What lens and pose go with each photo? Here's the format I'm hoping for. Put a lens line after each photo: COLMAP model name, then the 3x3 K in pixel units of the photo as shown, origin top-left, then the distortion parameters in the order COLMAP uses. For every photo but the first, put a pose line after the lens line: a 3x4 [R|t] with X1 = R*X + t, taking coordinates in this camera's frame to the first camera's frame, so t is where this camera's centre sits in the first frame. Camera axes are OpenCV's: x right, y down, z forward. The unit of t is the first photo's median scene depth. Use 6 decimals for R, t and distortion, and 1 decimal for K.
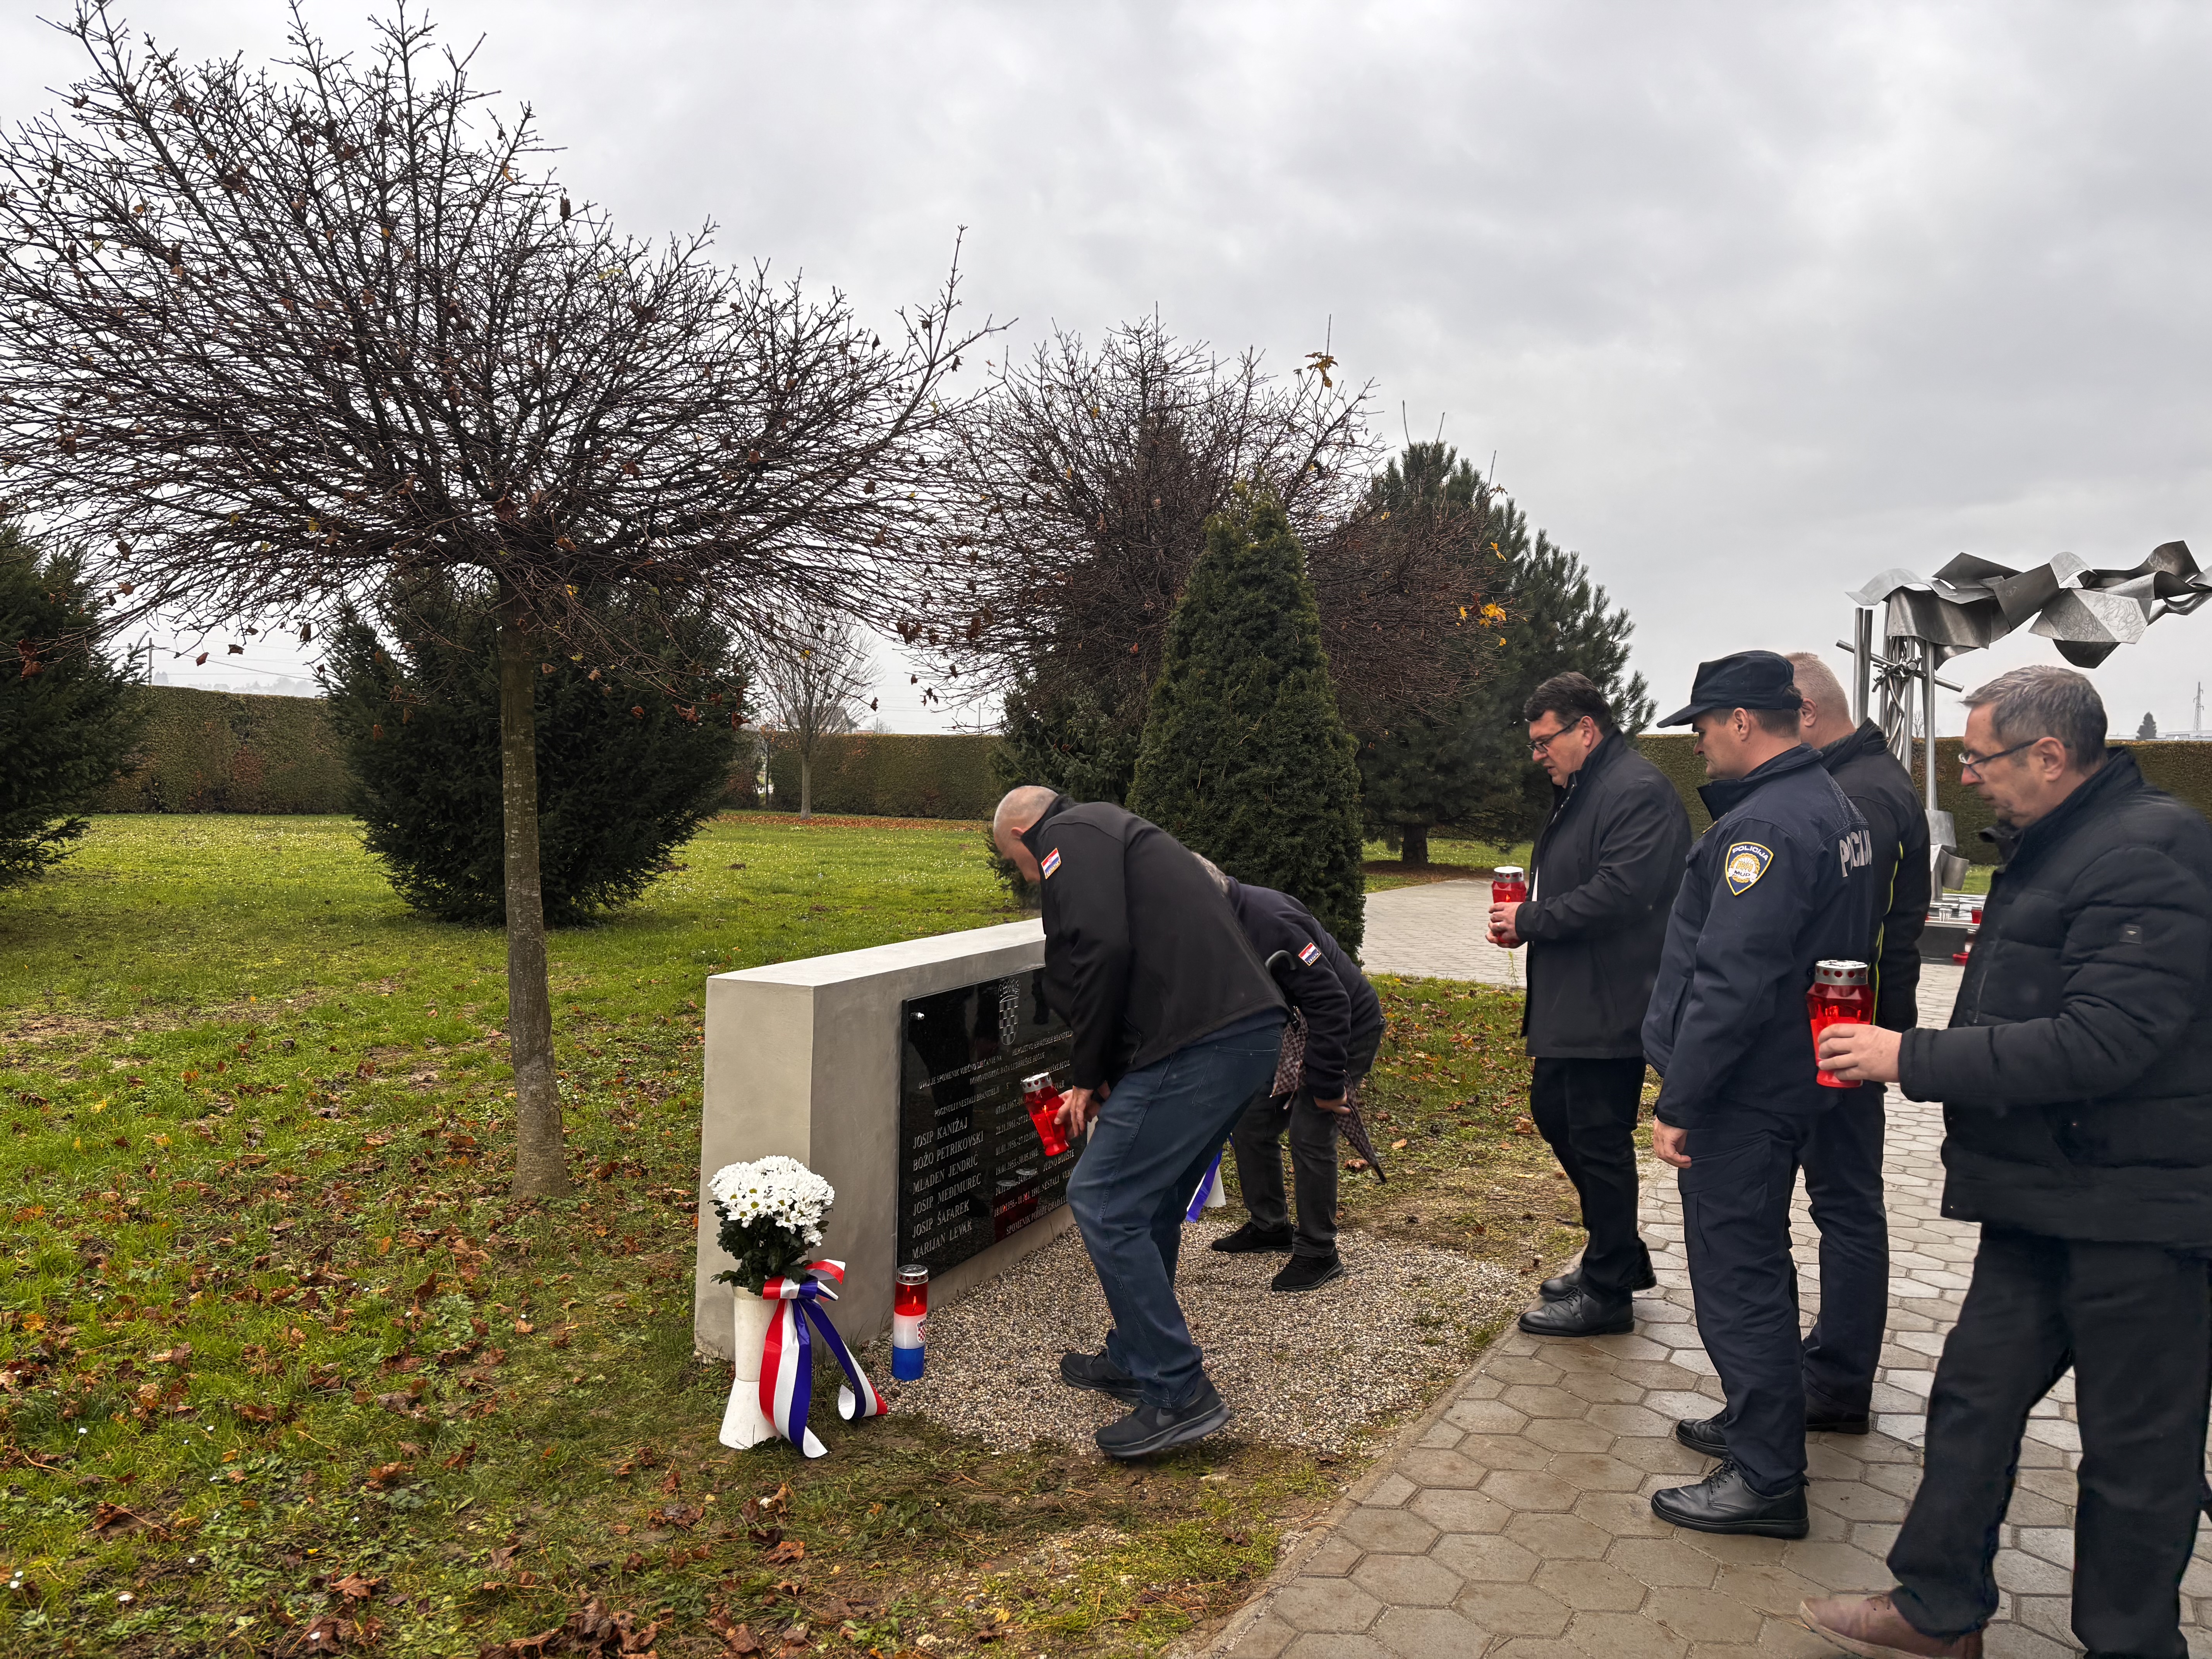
lens RADIAL K [[1576.3, 0, 1111.8], [0, 1576.3, 829.2], [0, 0, 1]] dist [0.033481, -0.019018]
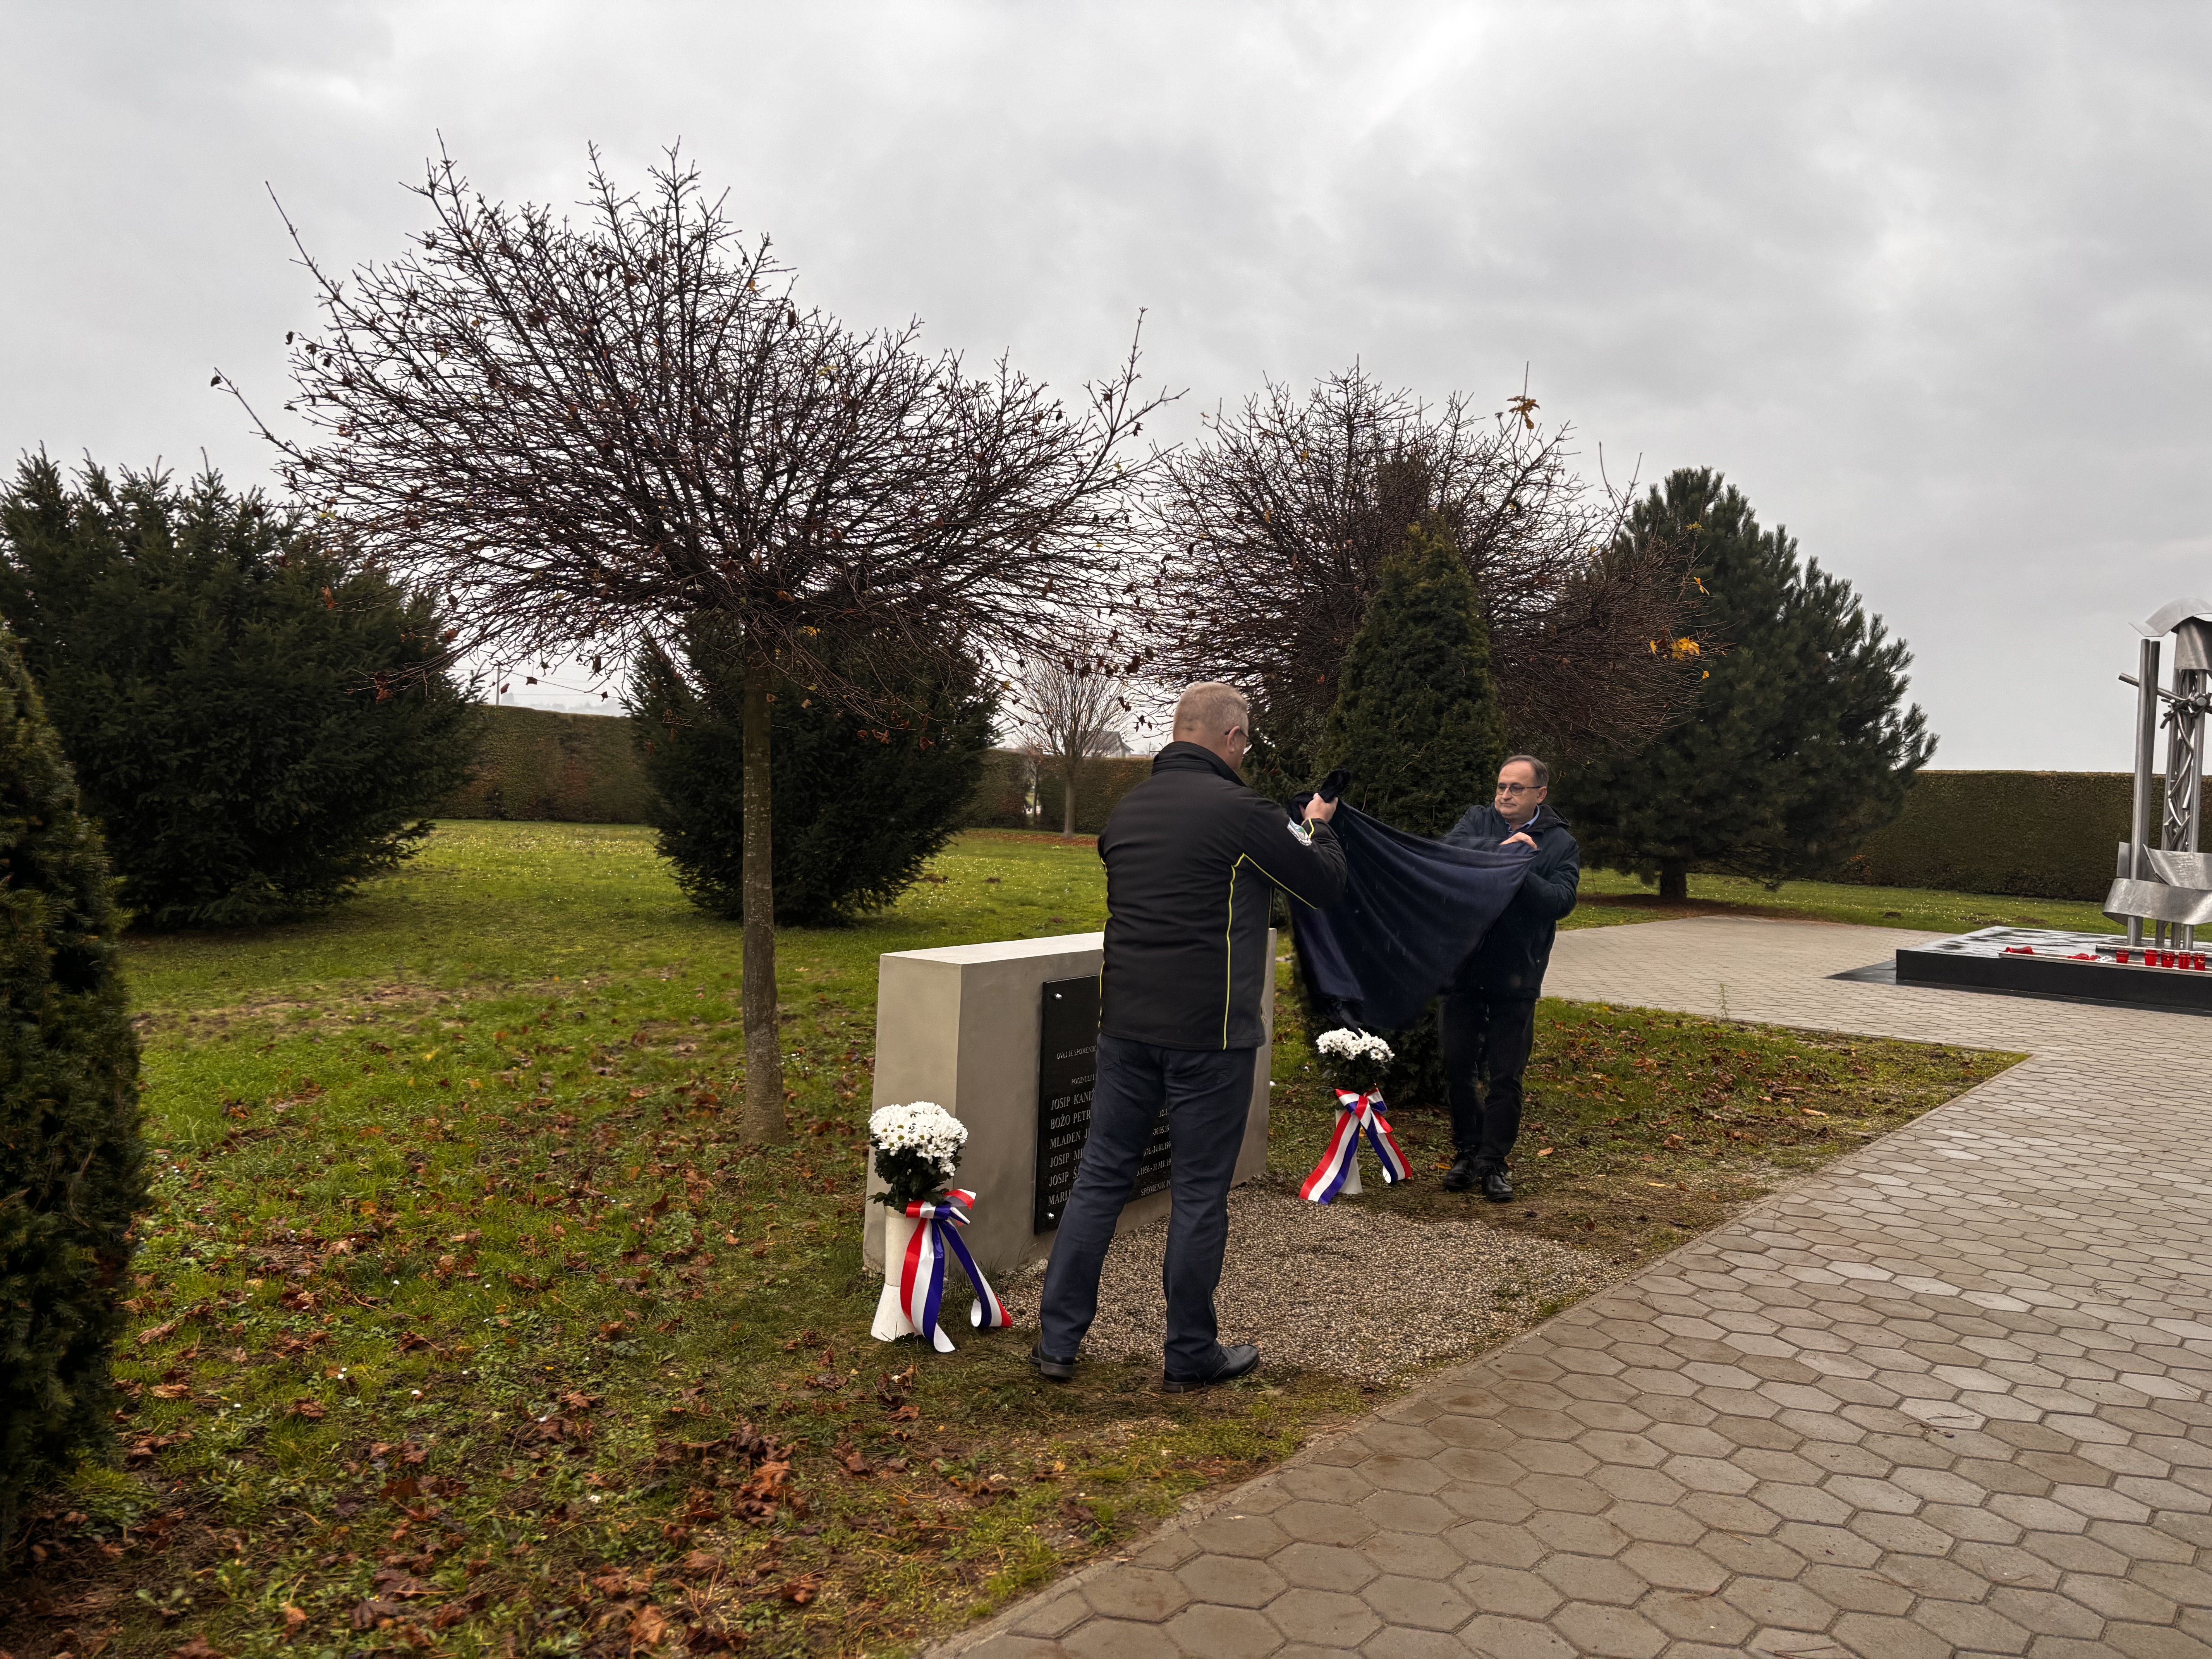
lens RADIAL K [[1576.3, 0, 1111.8], [0, 1576.3, 829.2], [0, 0, 1]] dist [0.033481, -0.019018]
pose [[0.984869, 0.022336, -0.171853, 0.067222], [-0.025149, 0.999583, -0.014209, 0.005882], [0.171464, 0.018316, 0.985020, -0.085491]]
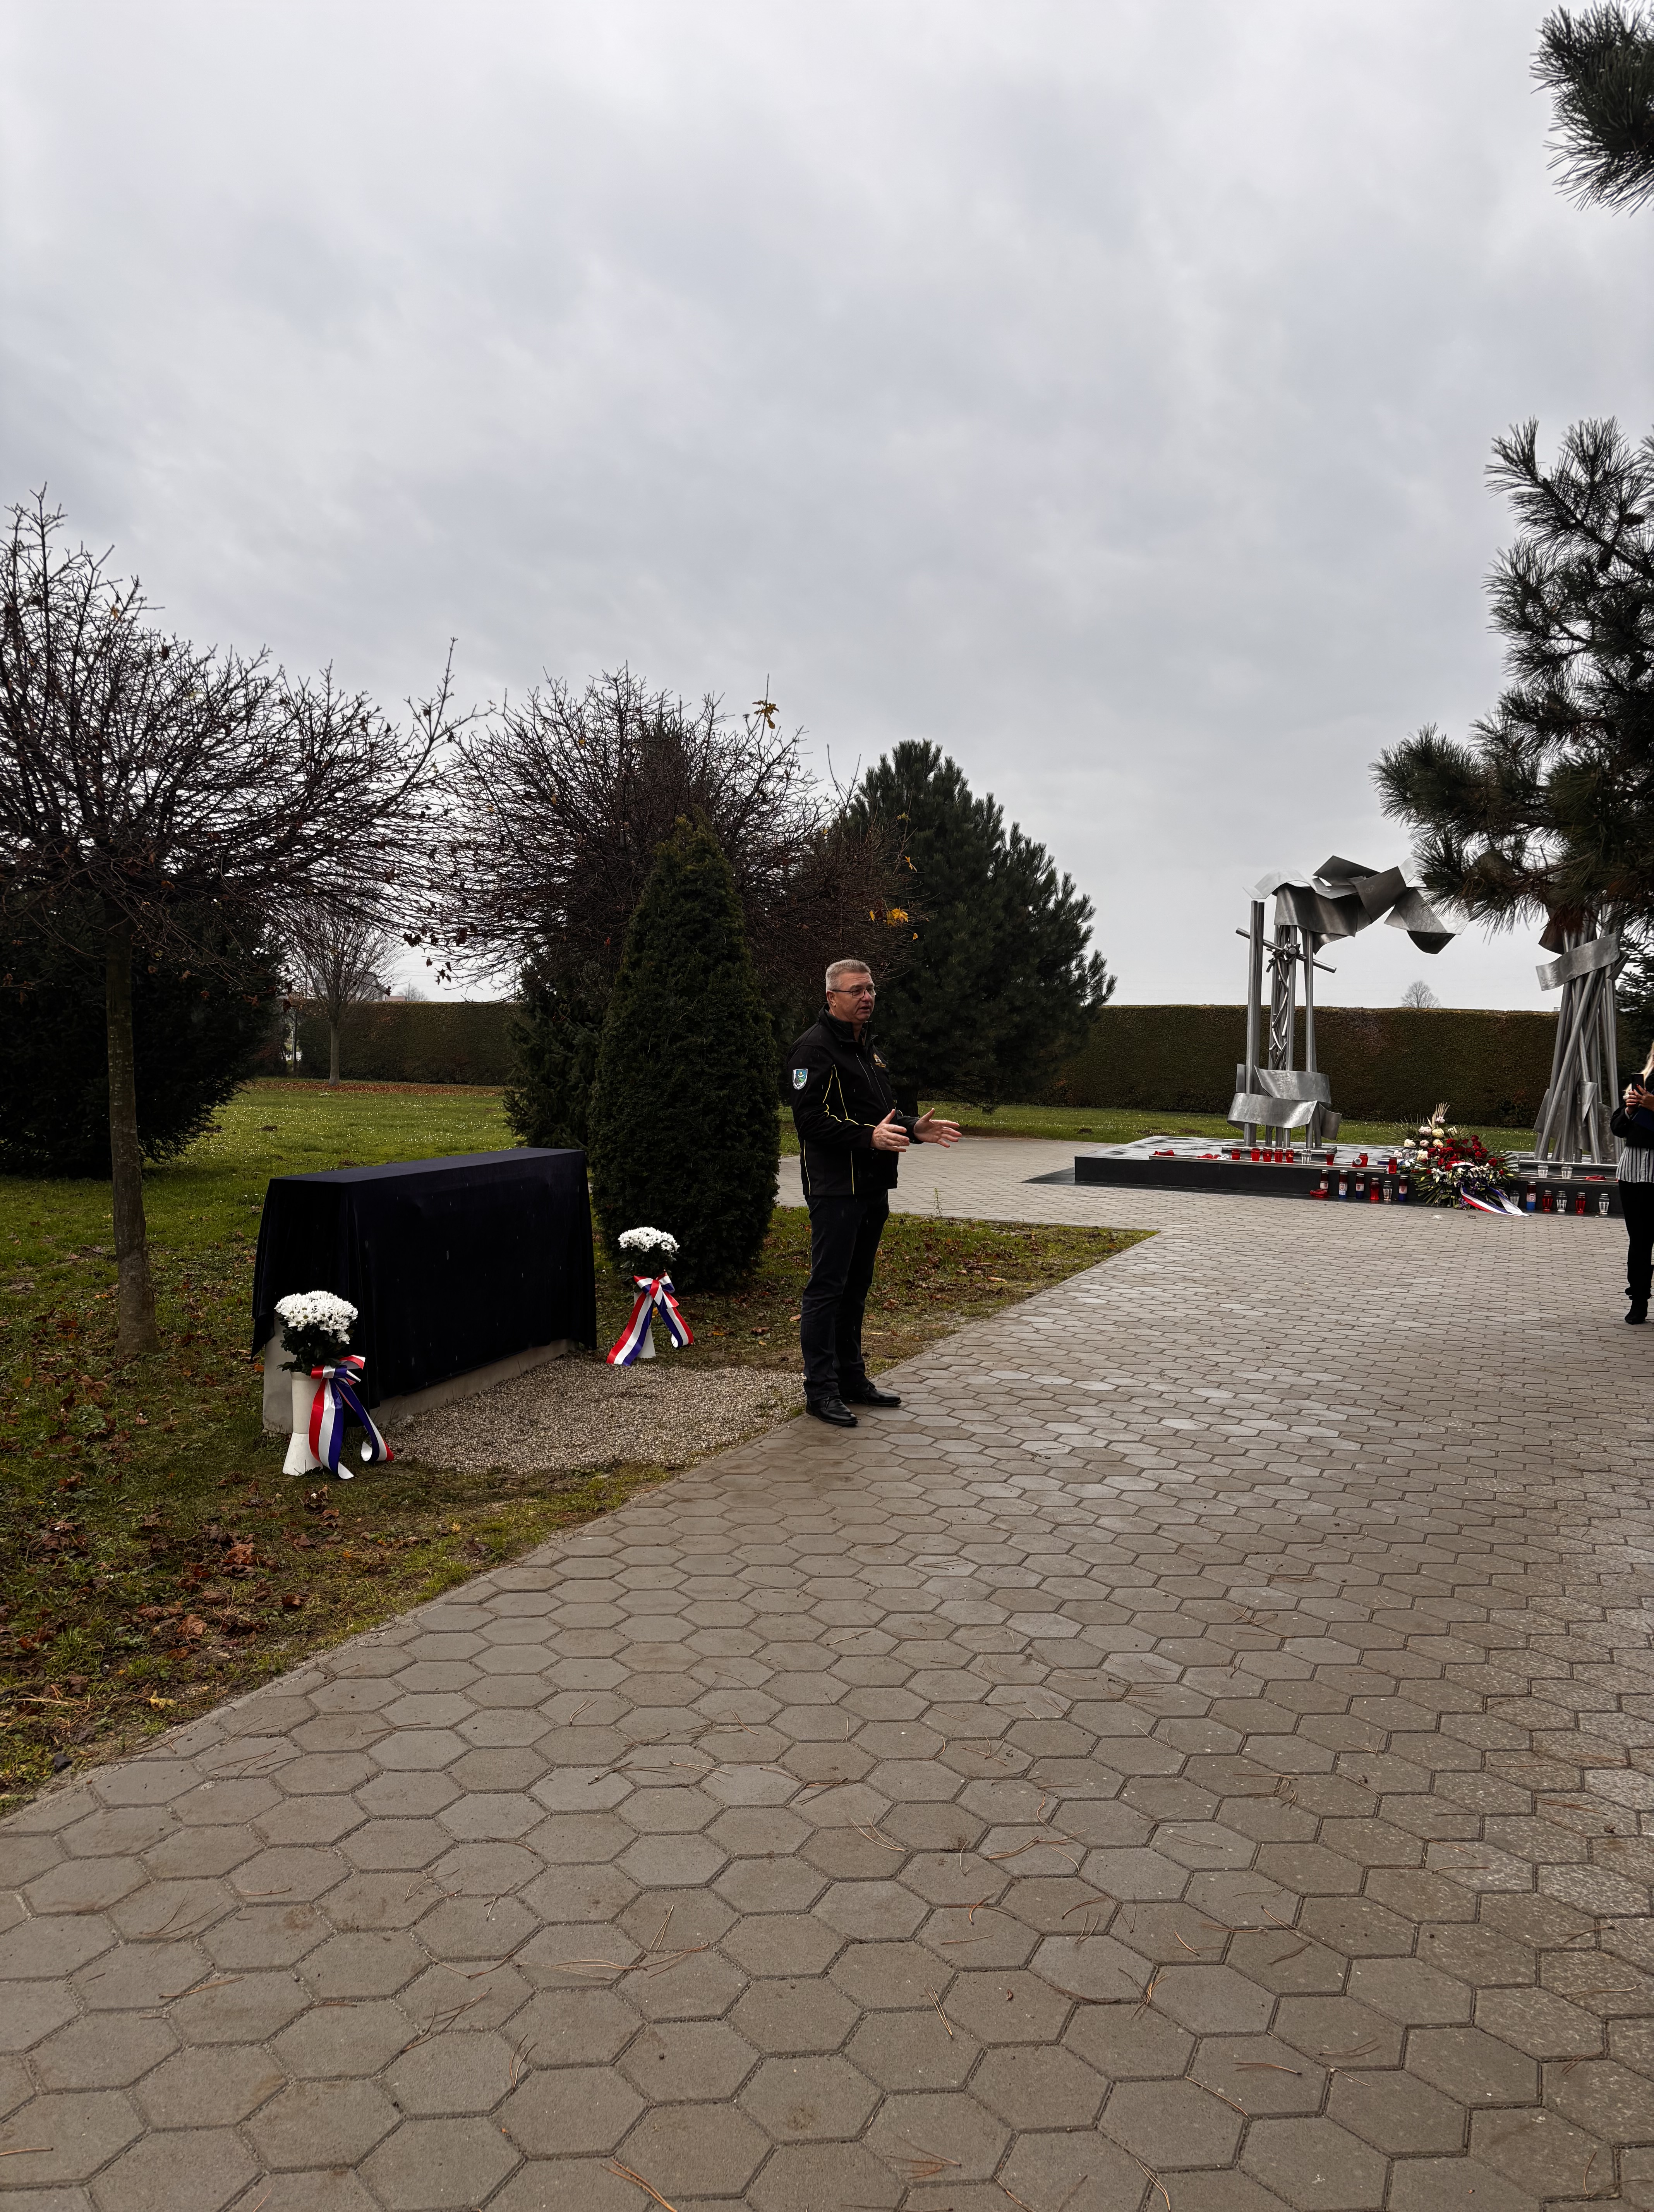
lens RADIAL K [[1576.1, 0, 830.8], [0, 1576.1, 1095.8], [0, 0, 1]] dist [0.033481, -0.019018]
pose [[0.993650, -0.003856, 0.112453, 0.056383], [0.003899, 0.999992, -0.000161, 0.009695], [-0.112451, 0.000599, 0.993657, -0.300091]]
